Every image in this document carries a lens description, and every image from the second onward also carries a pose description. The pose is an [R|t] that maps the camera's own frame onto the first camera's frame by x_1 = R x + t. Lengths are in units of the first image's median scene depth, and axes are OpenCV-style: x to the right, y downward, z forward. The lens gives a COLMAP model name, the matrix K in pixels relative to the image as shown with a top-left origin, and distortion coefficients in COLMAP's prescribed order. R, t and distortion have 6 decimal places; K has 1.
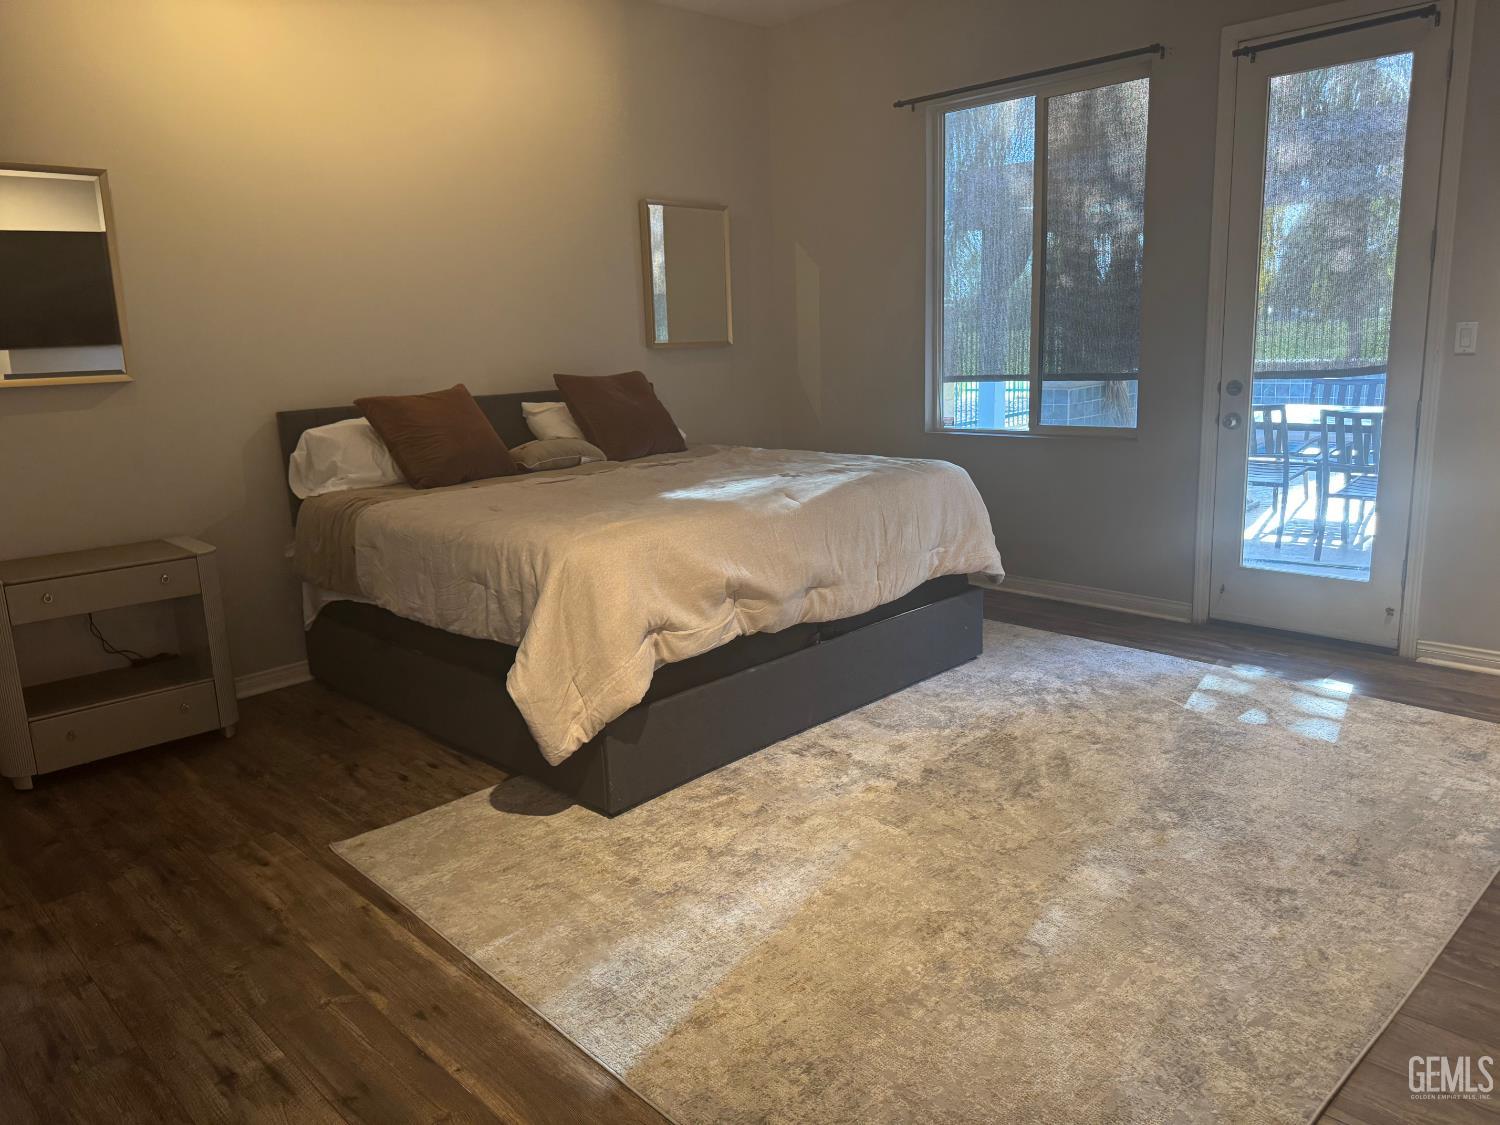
lens RADIAL K [[1048.9, 0, 755.2], [0, 1048.9, 542.5], [0, 0, 1]] dist [0.145233, -0.284016]
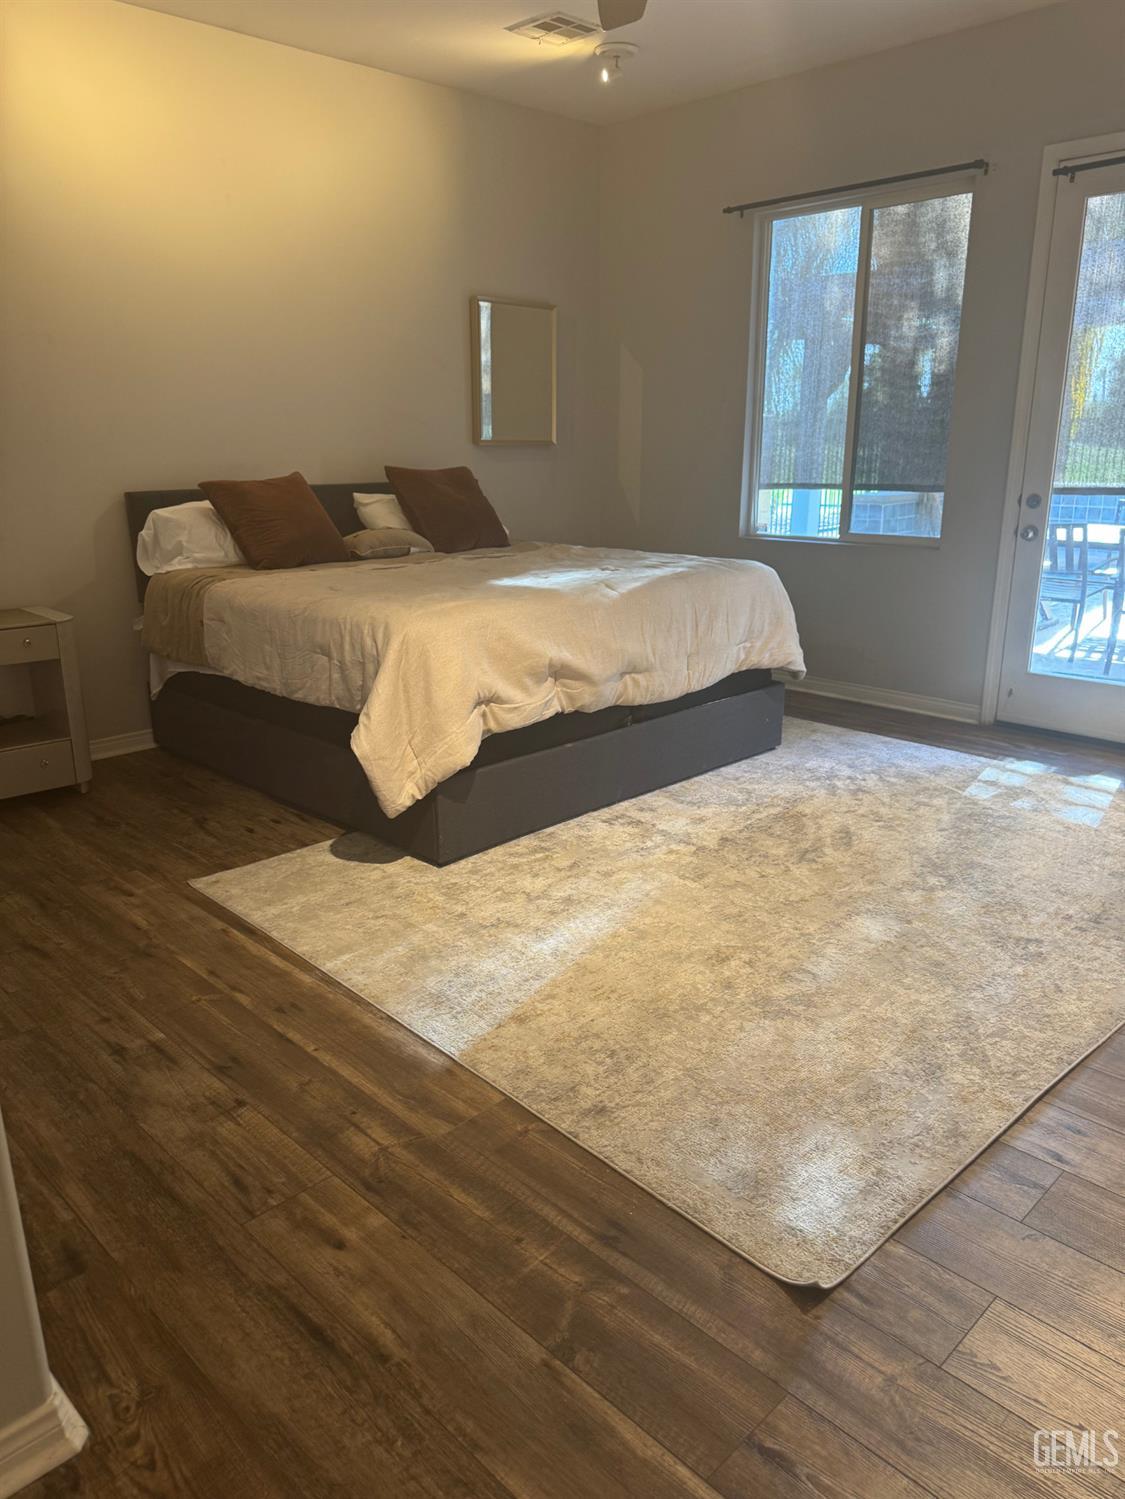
lens RADIAL K [[1063.4, 0, 562.5], [0, 1063.4, 749.5], [0, 0, 1]] dist [0.142565, -0.239769]
pose [[0.999397, 0.034552, 0.003464, -0.013898], [-0.034718, 0.996203, 0.079834, 0.039193], [-0.000693, -0.079906, 0.996802, -0.110376]]
